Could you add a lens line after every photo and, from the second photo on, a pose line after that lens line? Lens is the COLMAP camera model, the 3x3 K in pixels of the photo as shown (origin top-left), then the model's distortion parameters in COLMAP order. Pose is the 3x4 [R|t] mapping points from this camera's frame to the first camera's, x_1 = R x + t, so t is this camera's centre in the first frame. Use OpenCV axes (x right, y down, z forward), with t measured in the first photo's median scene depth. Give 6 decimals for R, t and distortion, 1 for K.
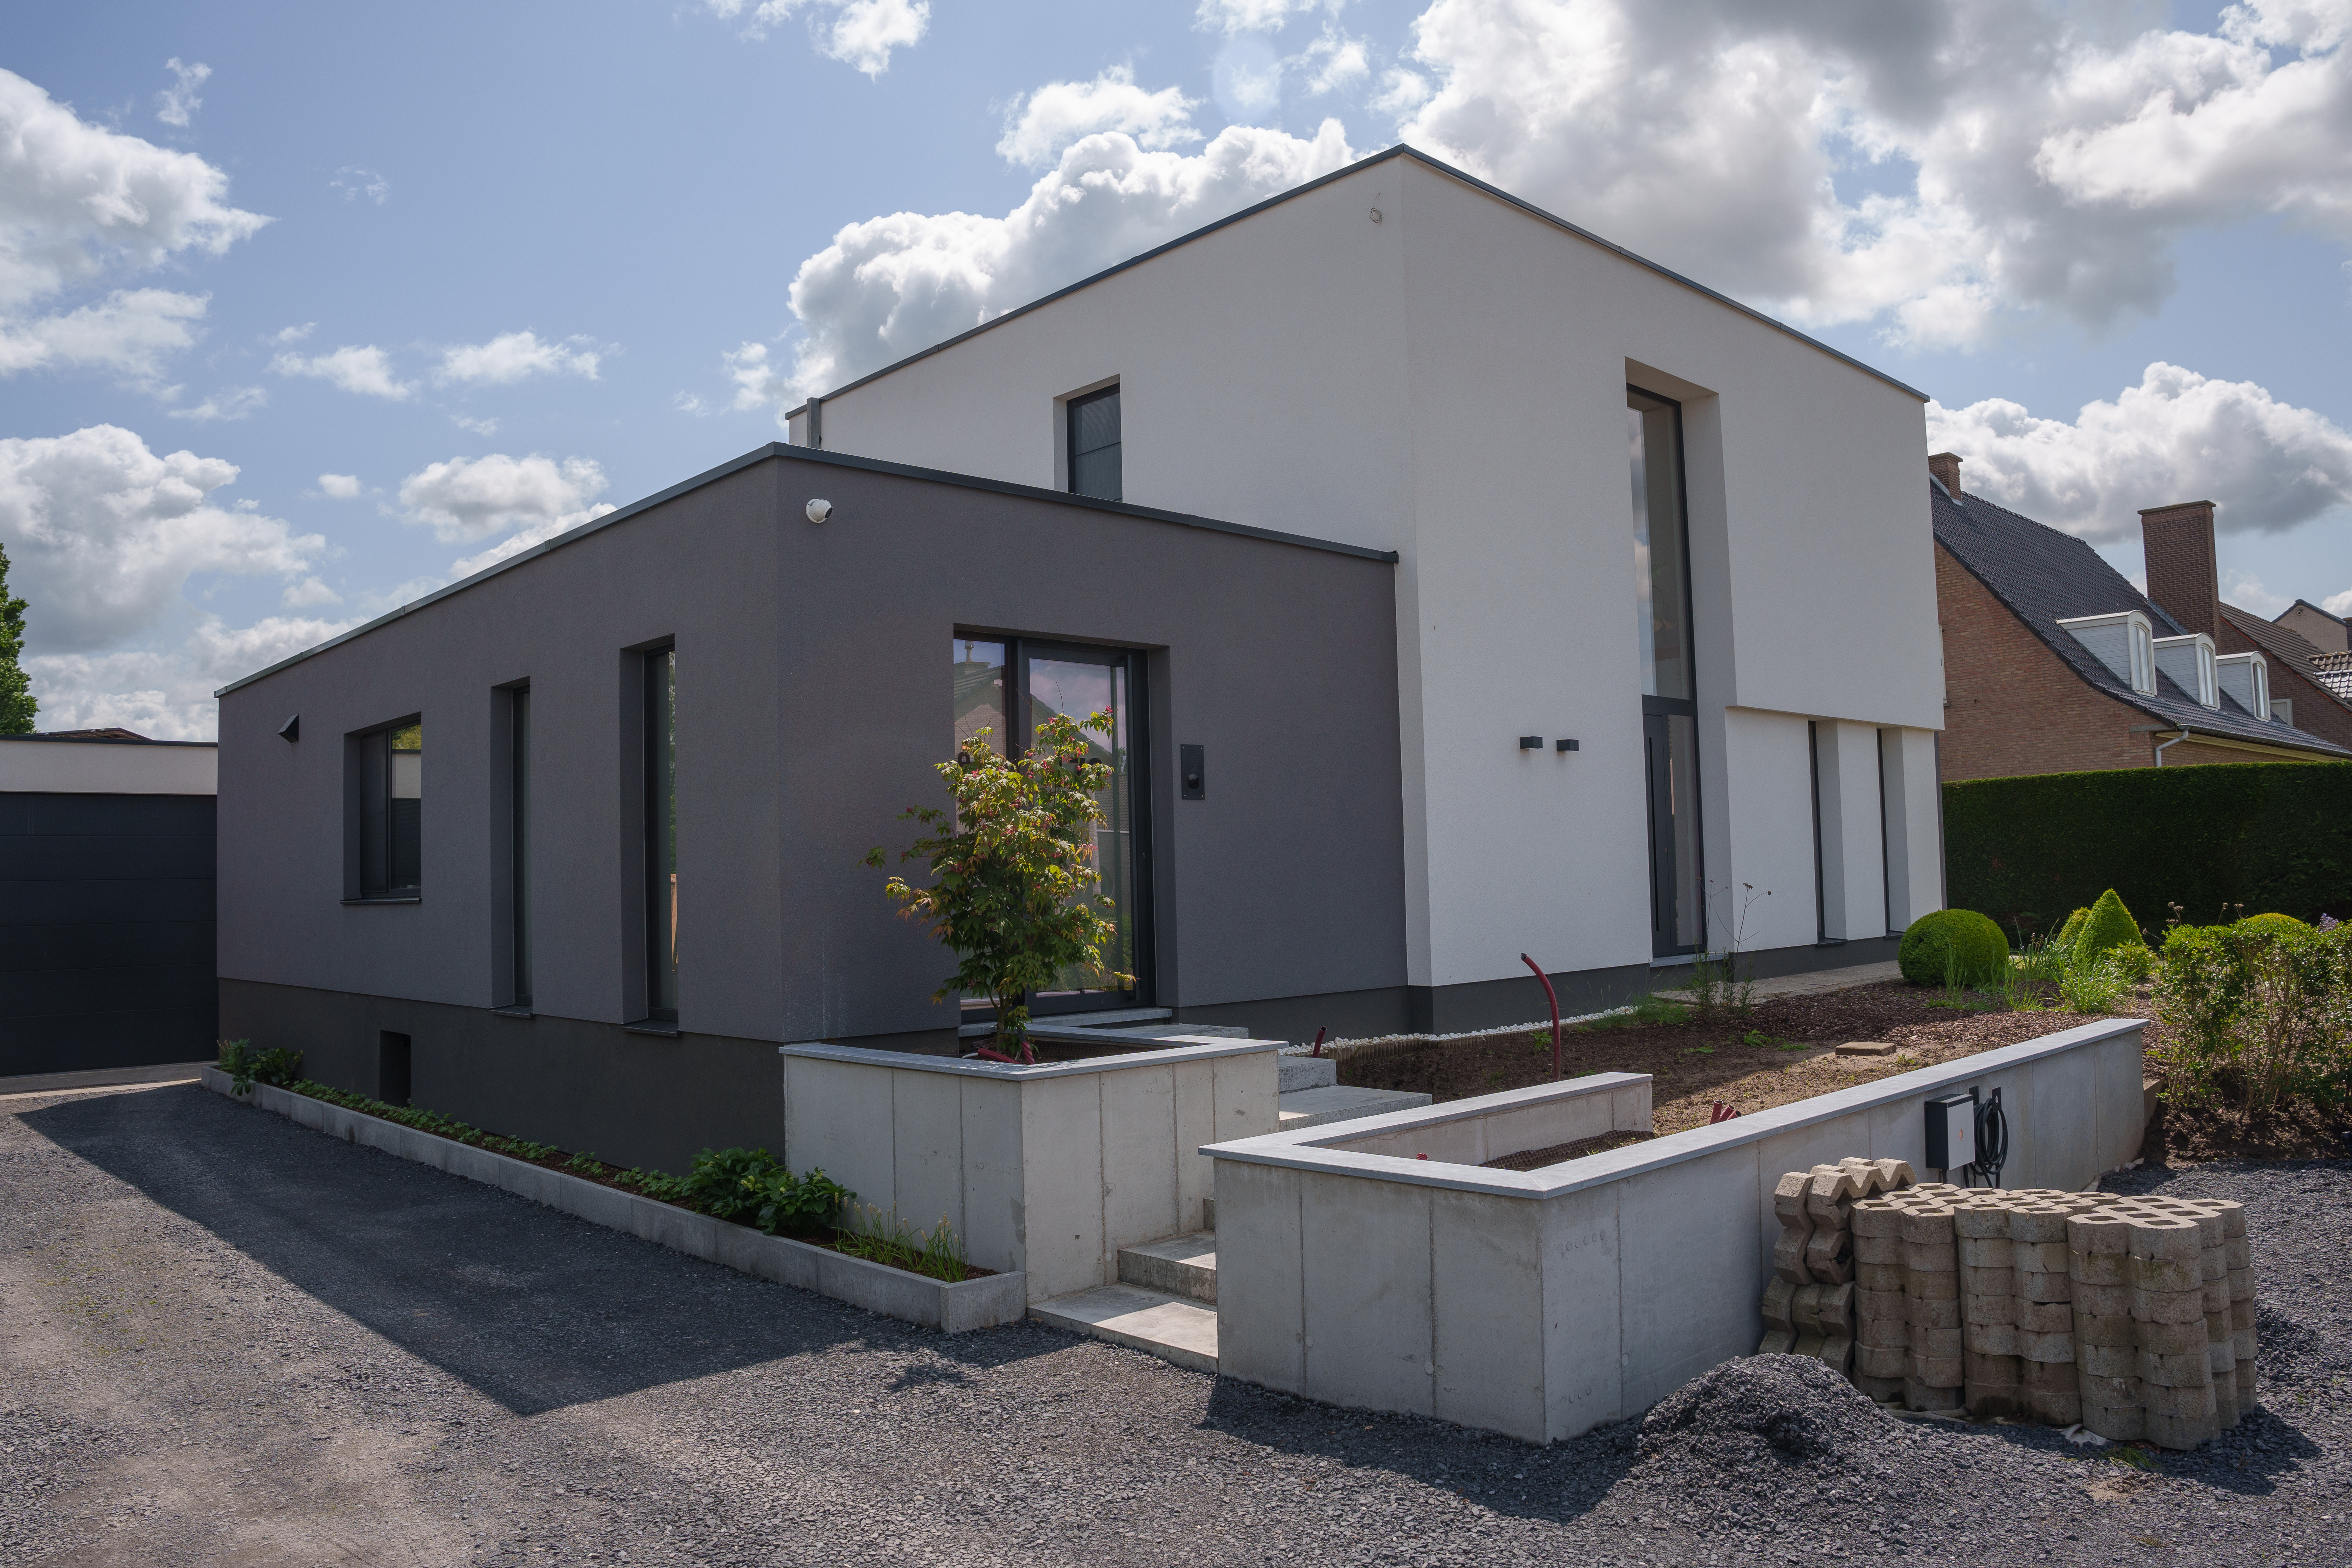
lens RADIAL K [[1697.7, 0, 1176.0], [0, 1697.7, 784.0], [0, 0, 1]] dist [-0.096703, 0.003160]
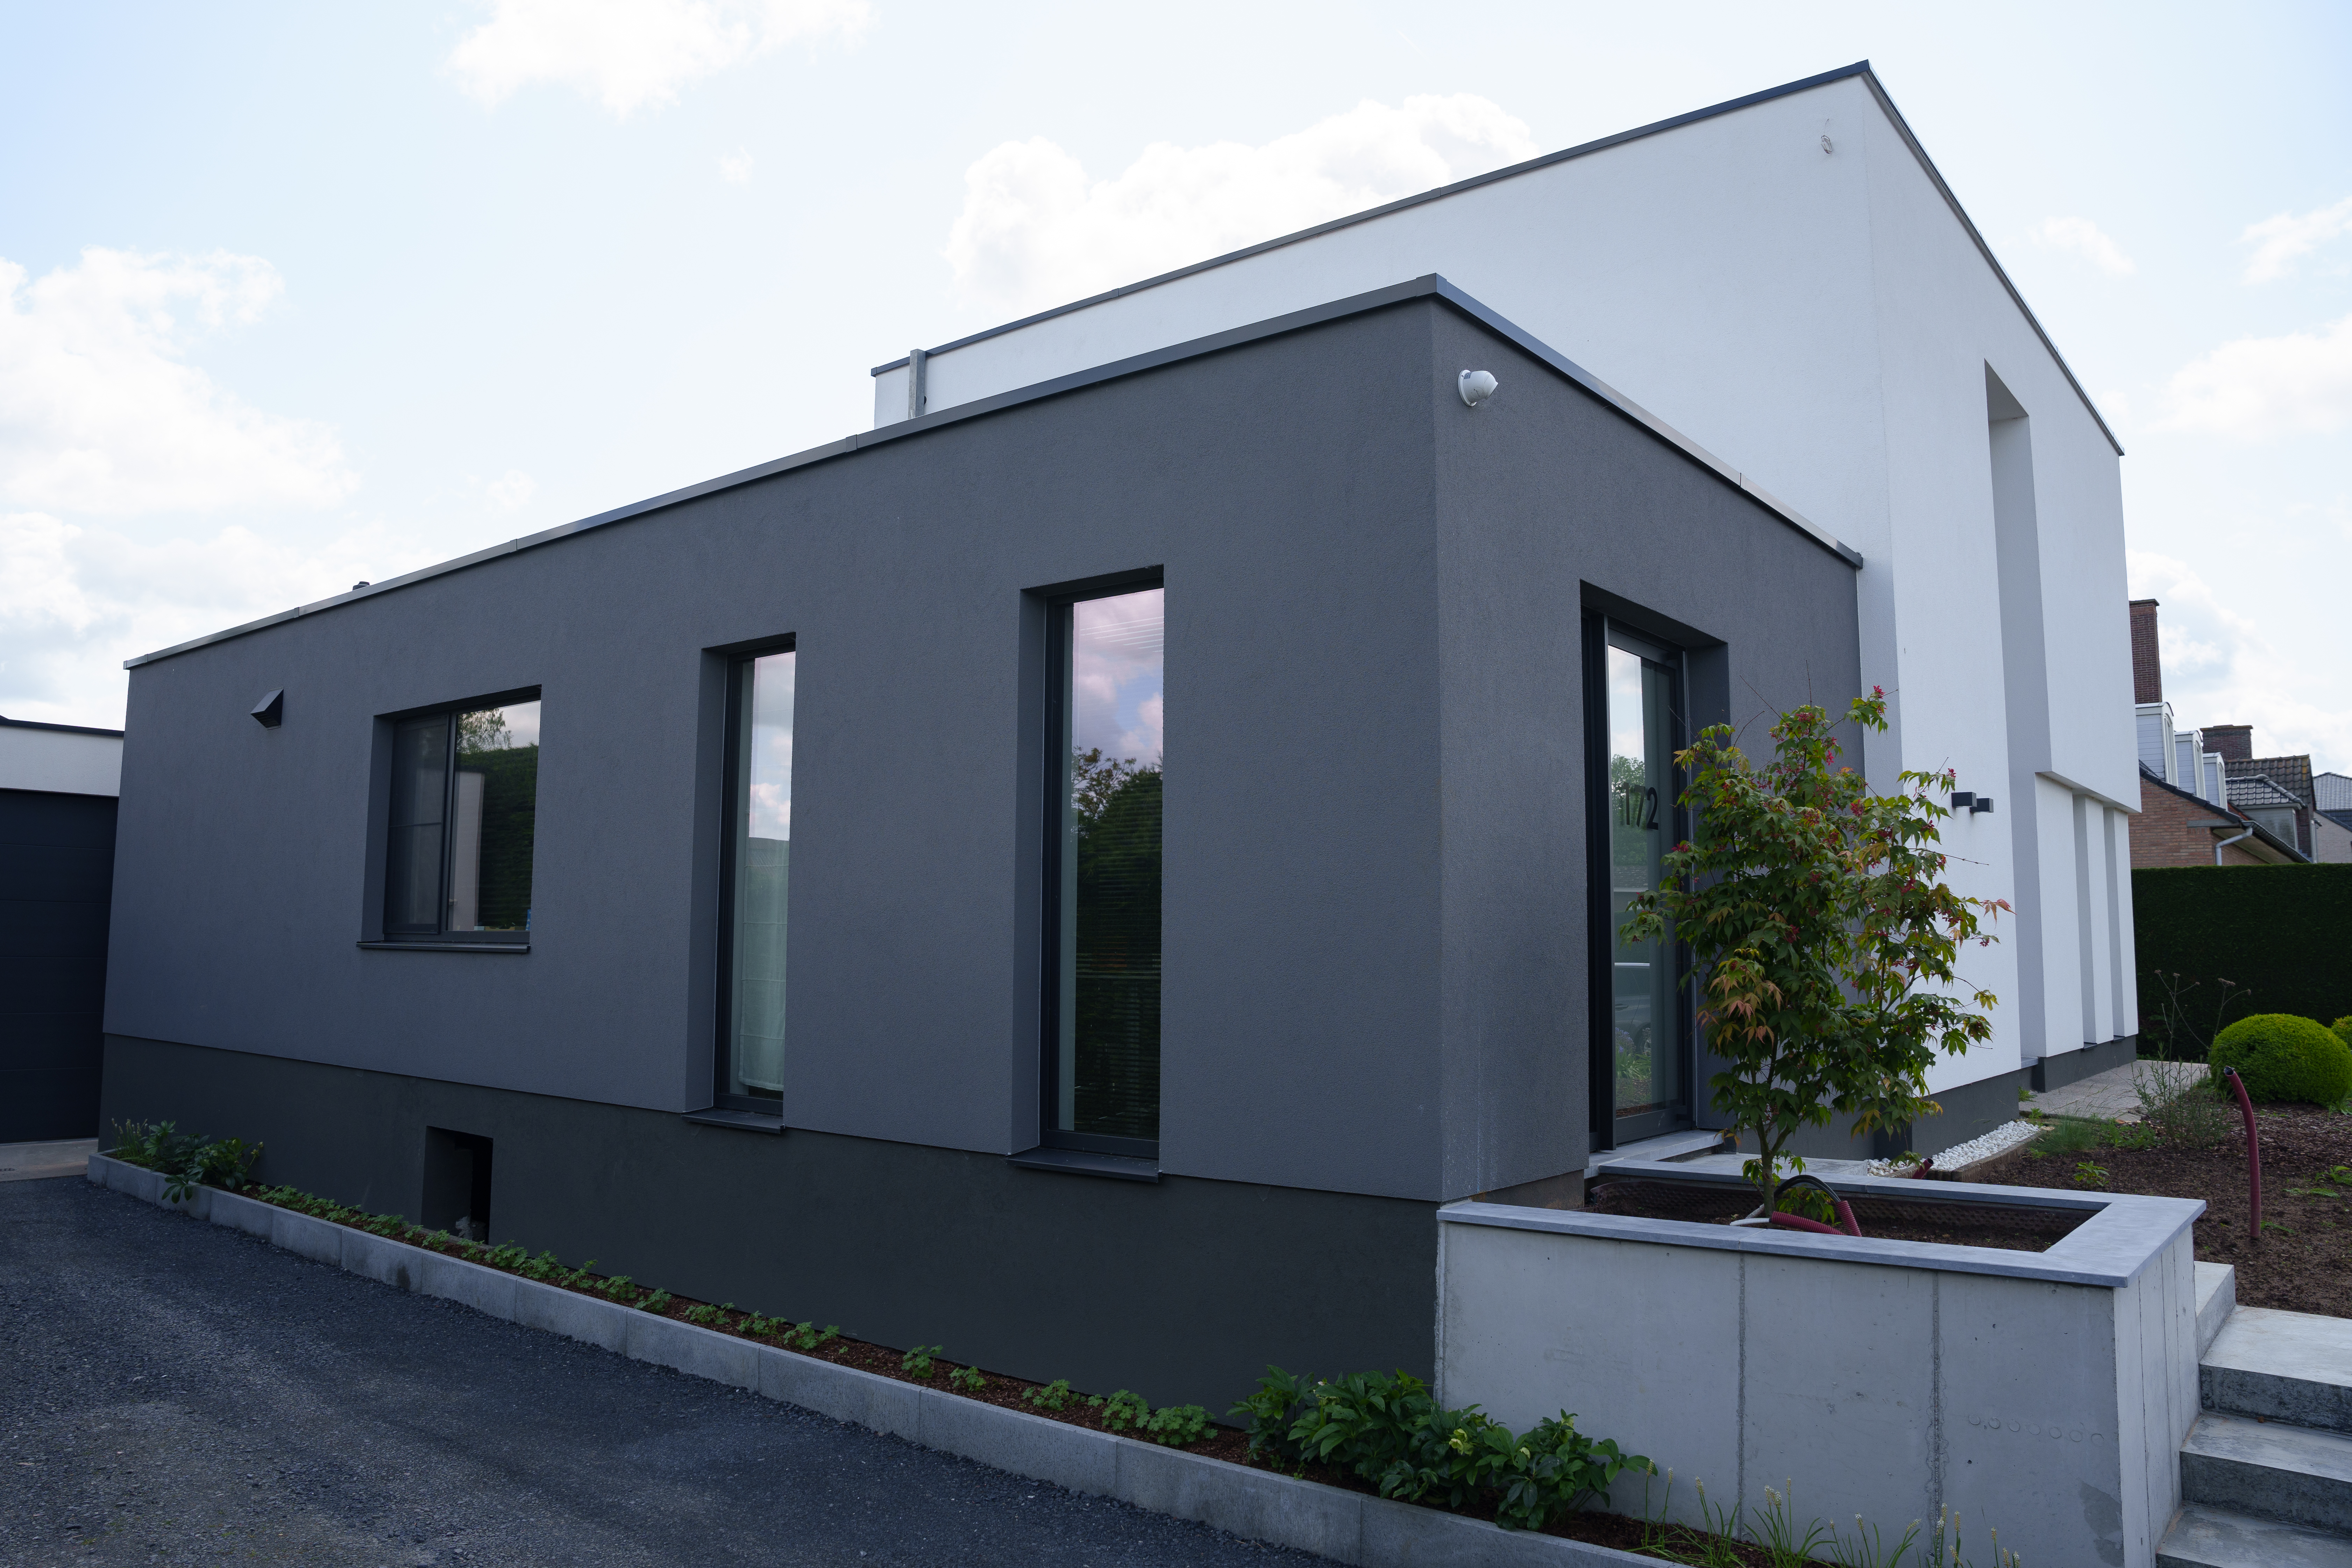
lens RADIAL K [[1697.8, 0, 1176.0], [0, 1697.8, 784.0], [0, 0, 1]] dist [-0.096703, 0.003160]
pose [[0.990079, 0.047106, 0.132379, -0.246731], [-0.041745, 0.998203, -0.042991, 0.016869], [-0.134166, 0.037038, 0.990266, 0.225227]]
